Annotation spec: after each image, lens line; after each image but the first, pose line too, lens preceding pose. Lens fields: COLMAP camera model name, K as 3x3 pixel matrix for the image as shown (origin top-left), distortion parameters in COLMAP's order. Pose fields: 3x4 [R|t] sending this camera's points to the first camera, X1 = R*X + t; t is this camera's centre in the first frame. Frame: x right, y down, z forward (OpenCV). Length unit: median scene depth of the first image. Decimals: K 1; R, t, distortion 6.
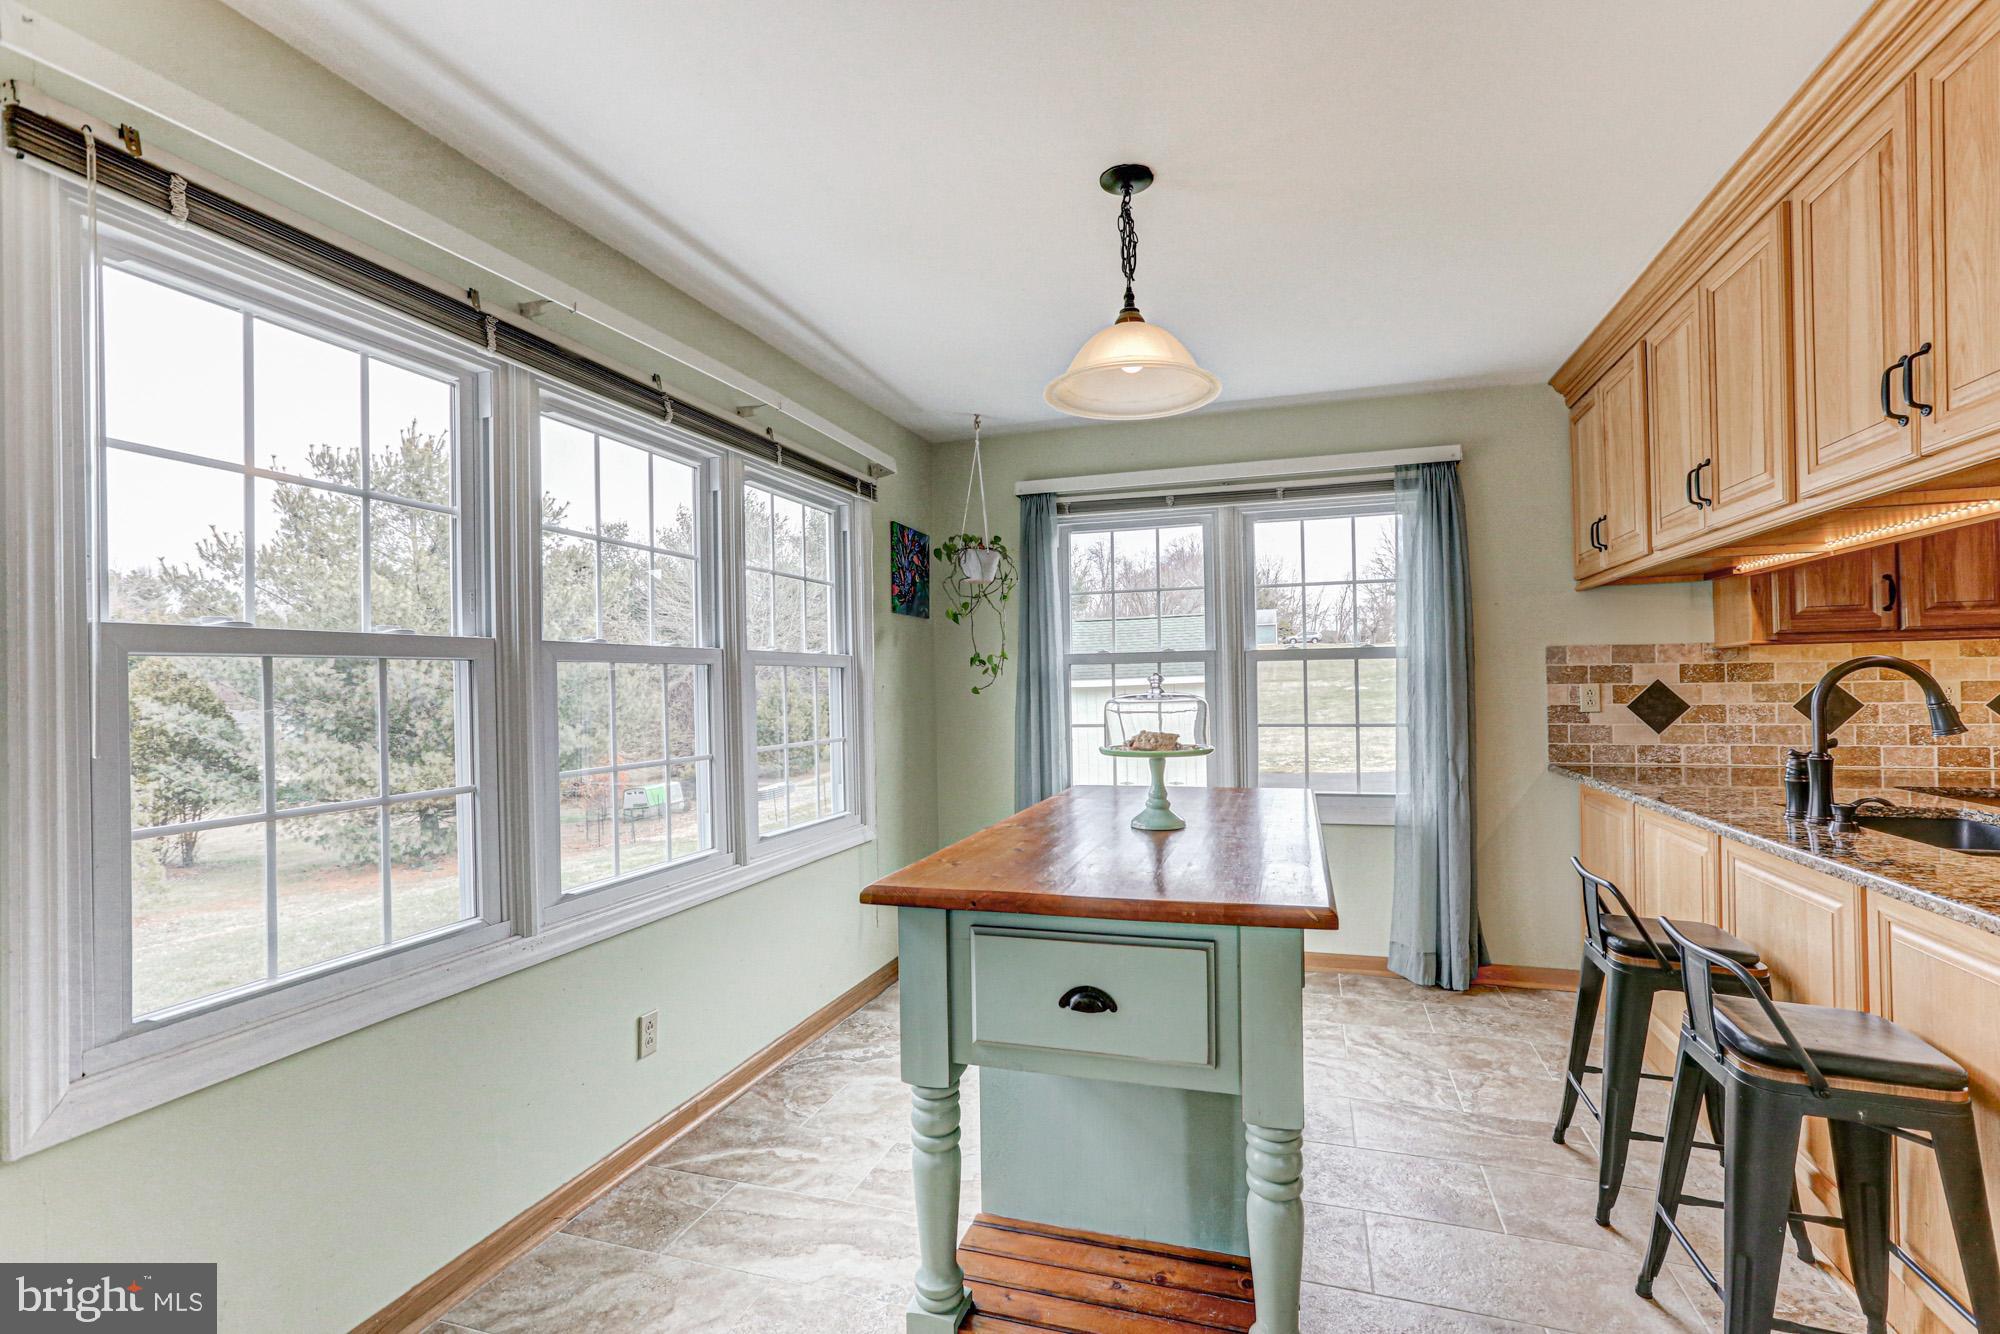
lens RADIAL K [[882.8, 0, 1067.0], [0, 882.8, 669.2], [0, 0, 1]] dist [-0.004050, 0.000329]
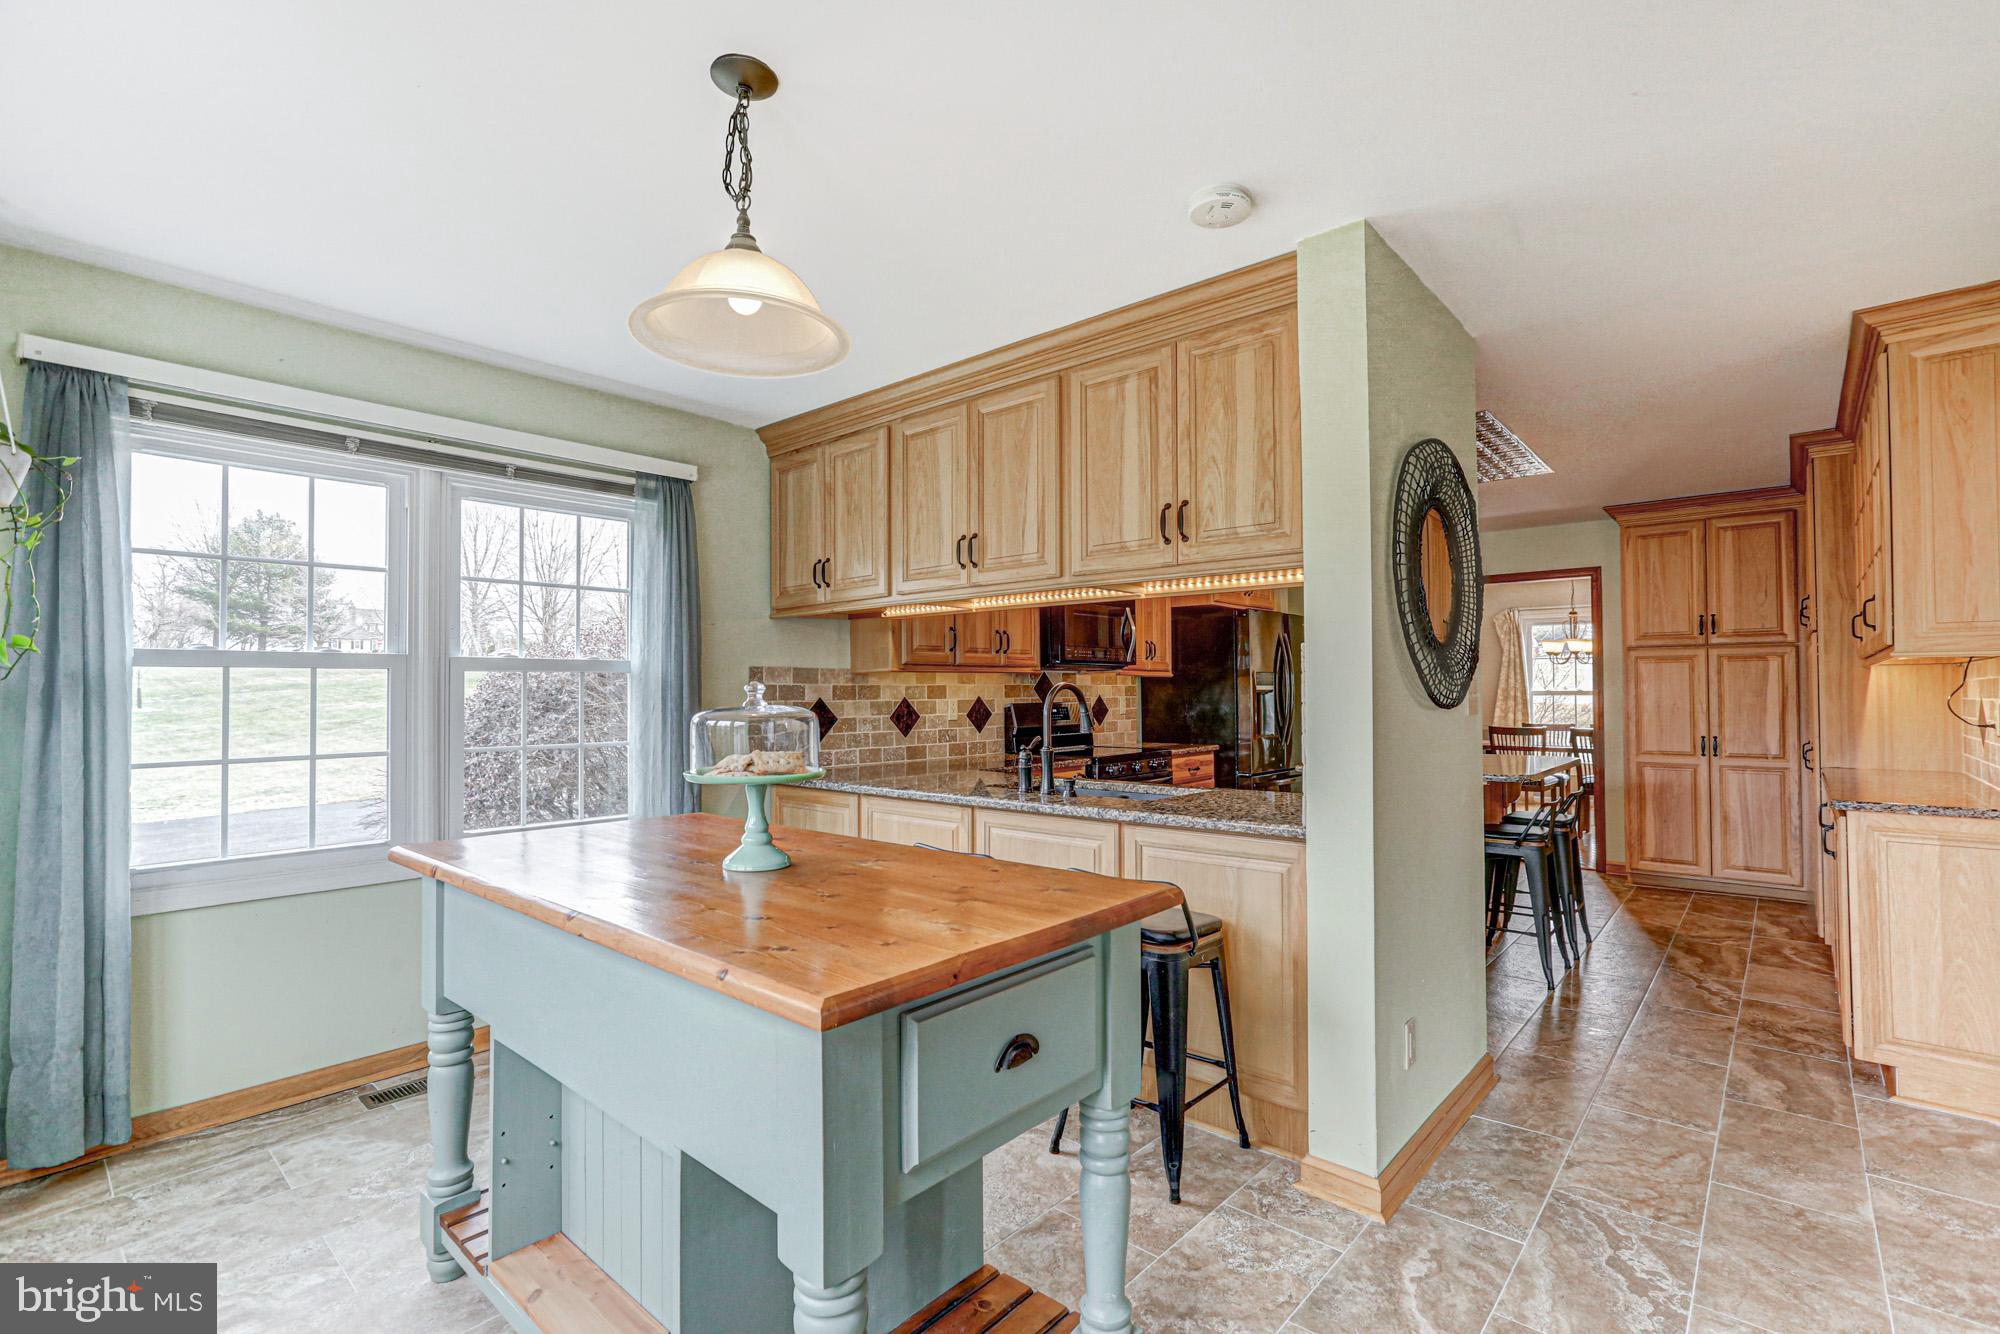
lens RADIAL K [[903.8, 0, 924.5], [0, 903.8, 672.9], [0, 0, 1]] dist [-0.020719, 0.011911]
pose [[0.454875, 0.031805, 0.889987, -0.378399], [-0.014258, 0.999494, -0.028431, 0.011002], [-0.890441, 0.000243, 0.455099, 0.305215]]
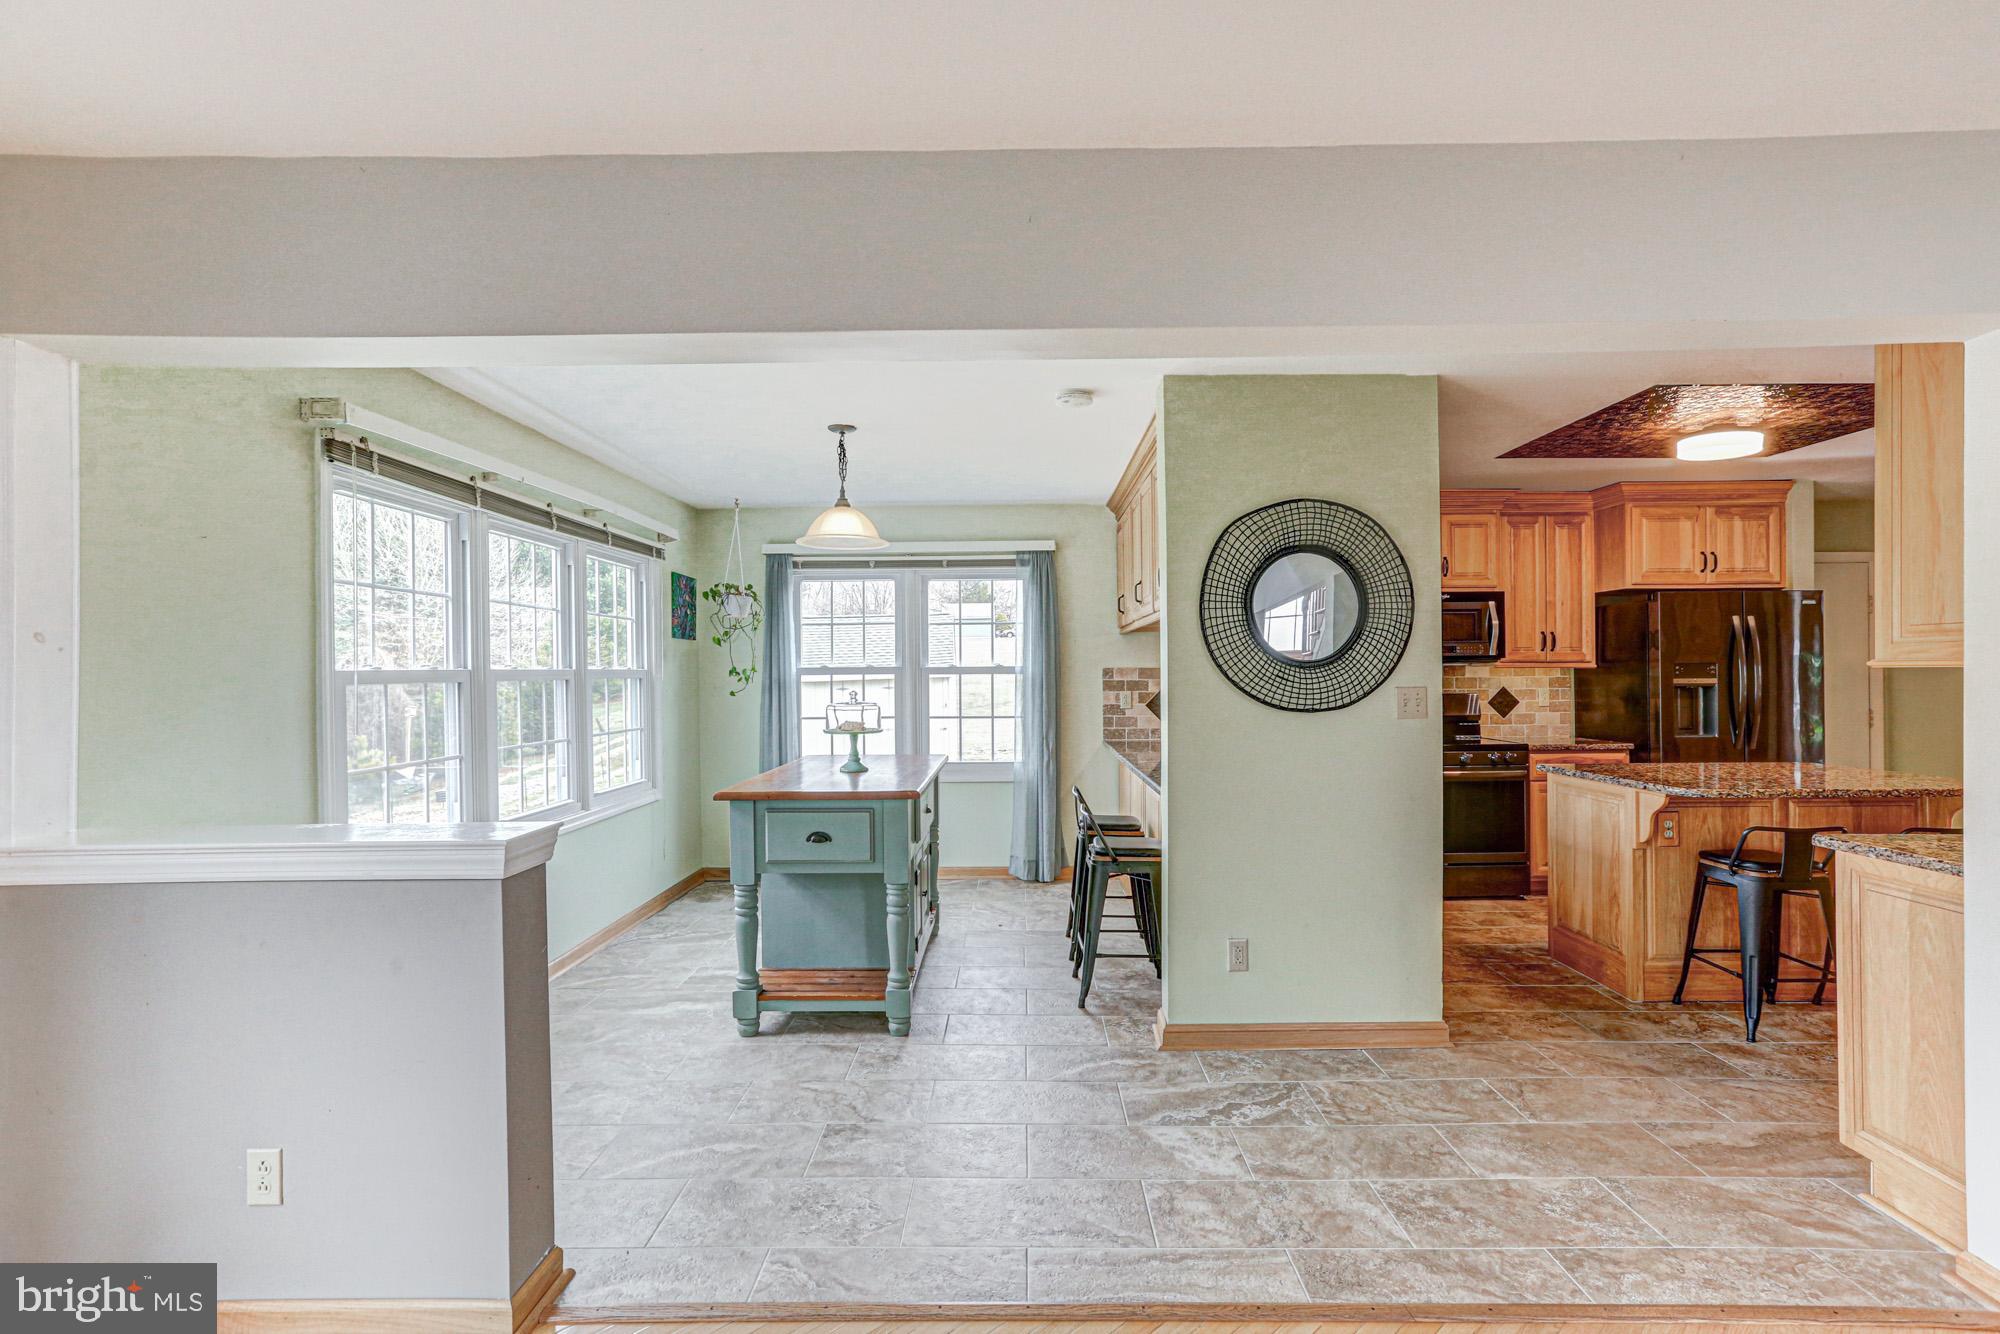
lens RADIAL K [[951.3, 0, 992.6], [0, 951.3, 655.3], [0, 0, 1]] dist [-0.050615, 0.033880]
pose [[0.976170, 0.008825, 0.216827, -0.034235], [-0.008171, 0.999959, -0.003915, -0.042989], [-0.216852, 0.002050, 0.976202, -0.692765]]
